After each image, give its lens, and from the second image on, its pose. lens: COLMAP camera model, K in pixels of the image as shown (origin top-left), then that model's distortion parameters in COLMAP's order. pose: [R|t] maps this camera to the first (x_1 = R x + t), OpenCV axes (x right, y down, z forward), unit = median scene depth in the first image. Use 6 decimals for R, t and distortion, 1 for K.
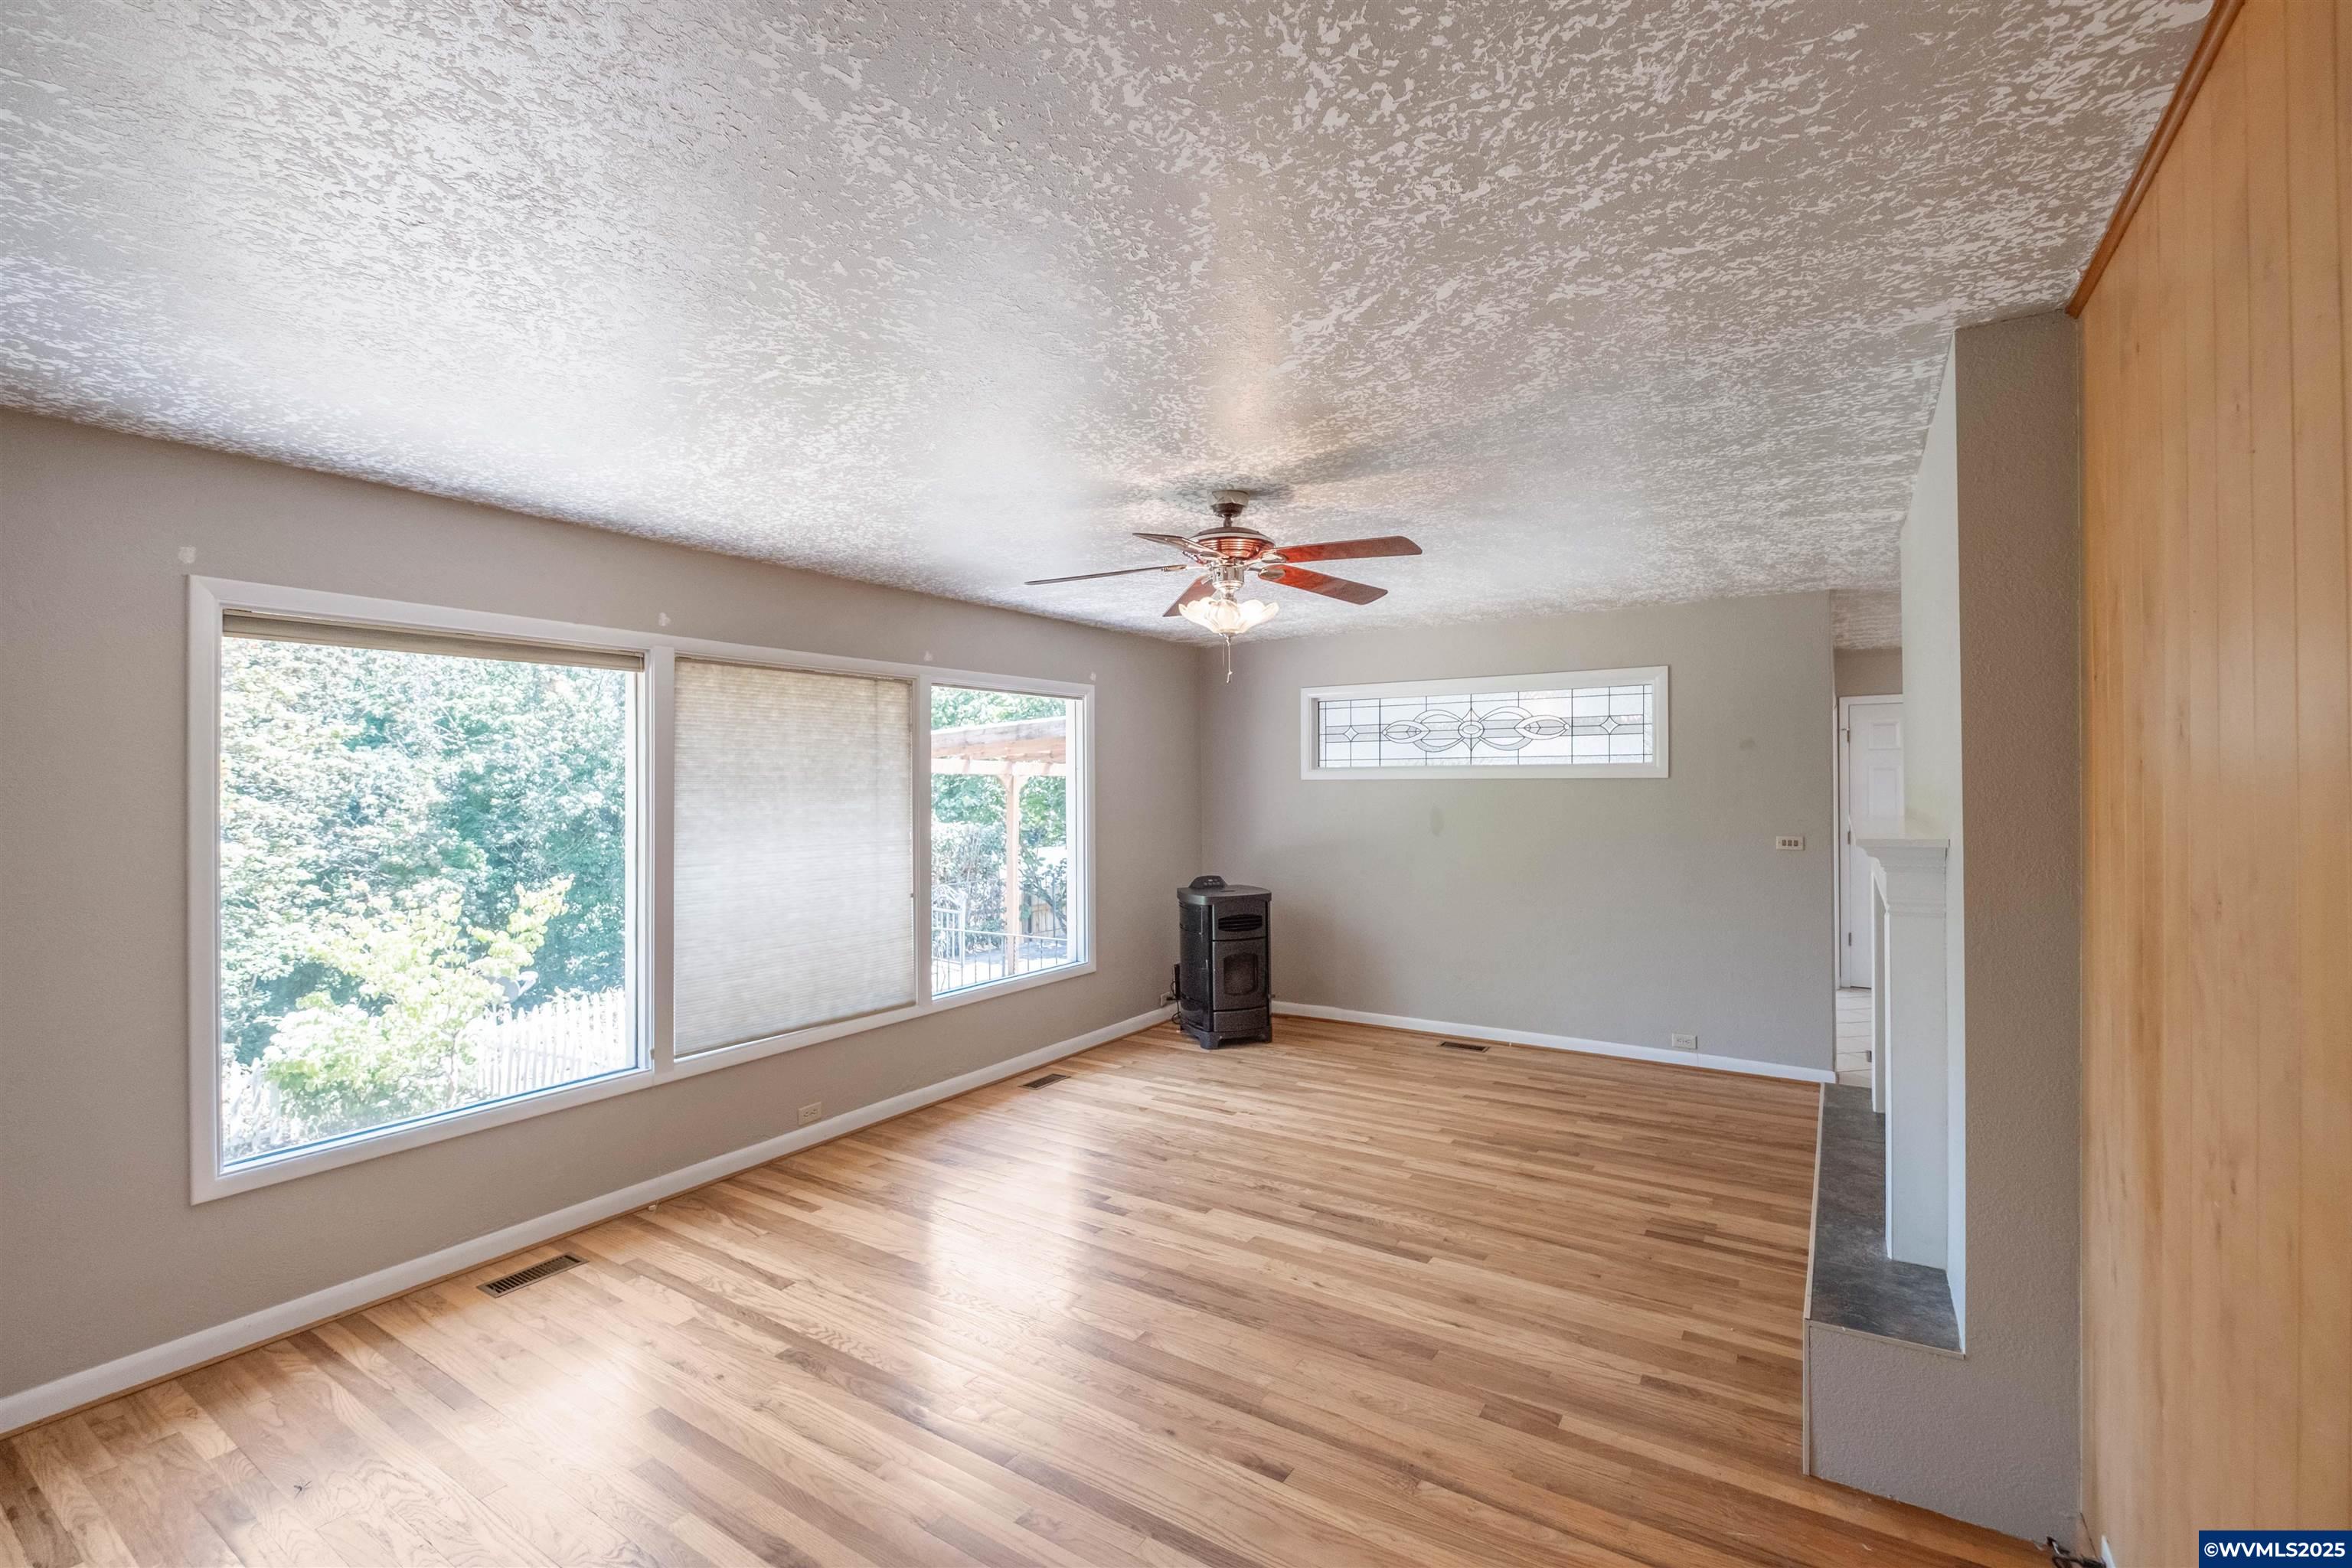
lens RADIAL K [[1011.5, 0, 1182.2], [0, 1011.5, 780.8], [0, 0, 1]] dist [-0.000721, -0.000676]
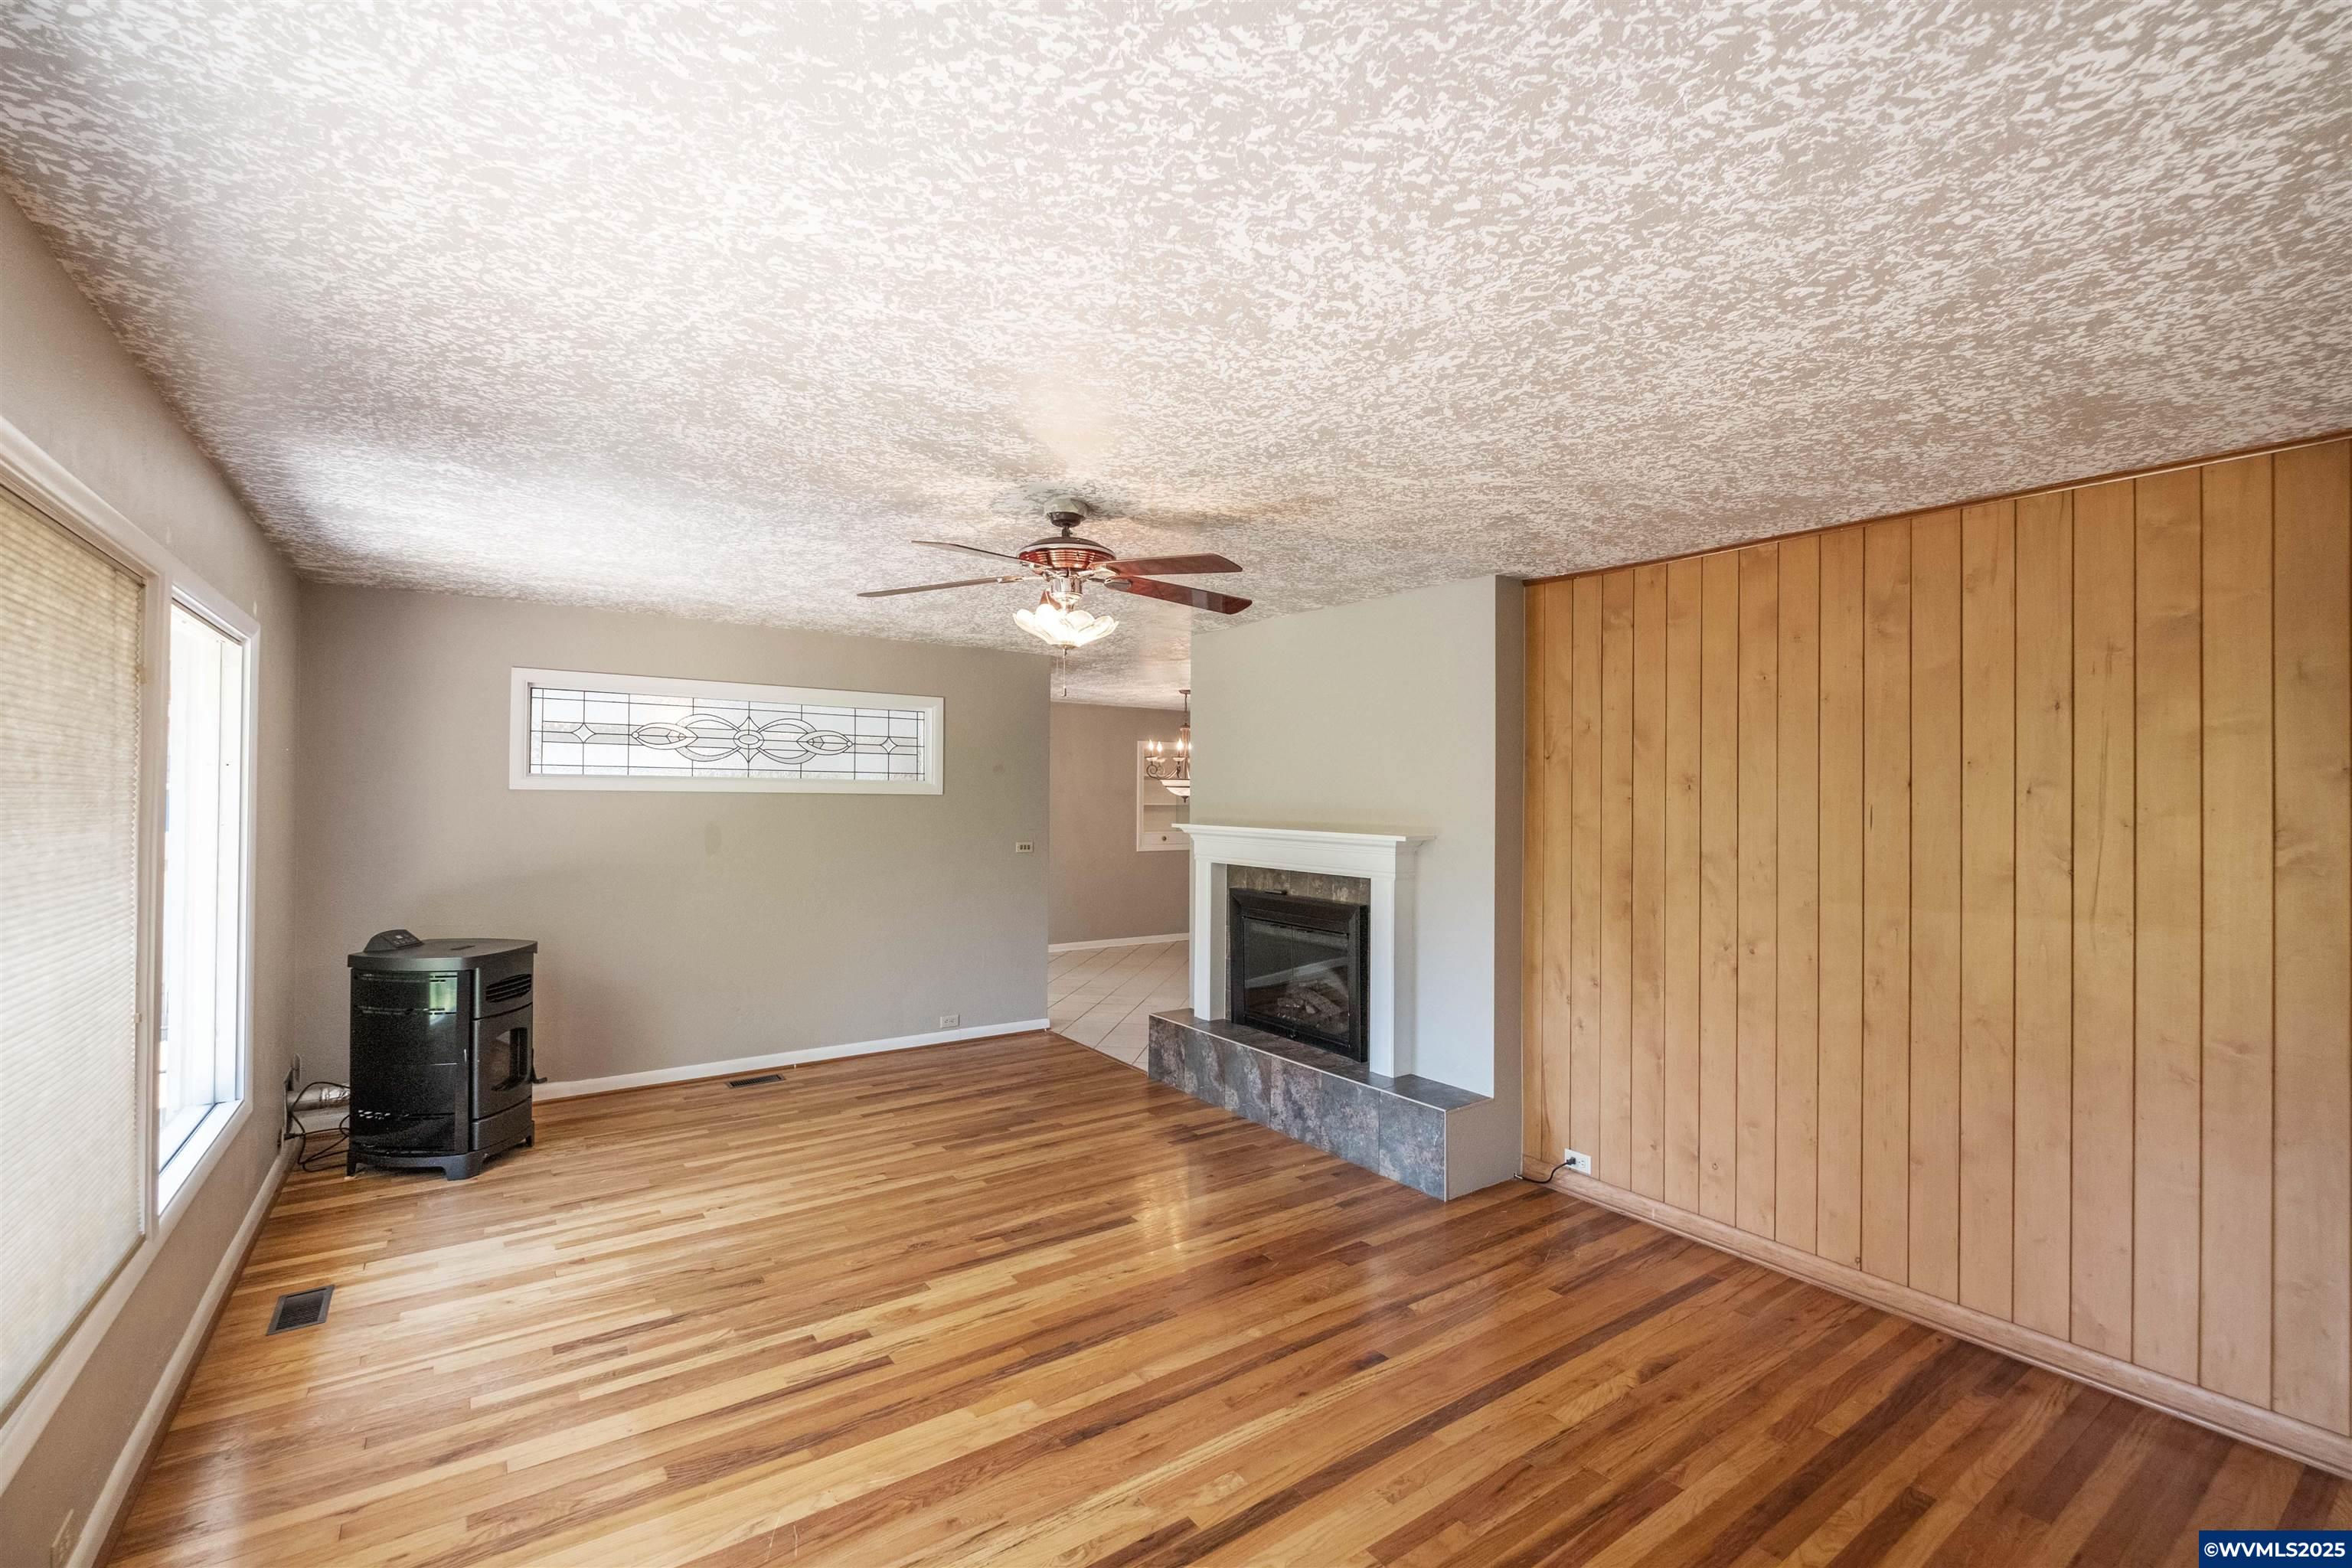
lens RADIAL K [[1011.5, 0, 1182.2], [0, 1011.5, 780.8], [0, 0, 1]] dist [-0.000721, -0.000676]
pose [[0.367037, 0.024759, 0.929877, -0.549152], [-0.013467, 0.999682, -0.021302, 0.002257], [-0.930109, -0.004704, 0.367254, 0.362040]]
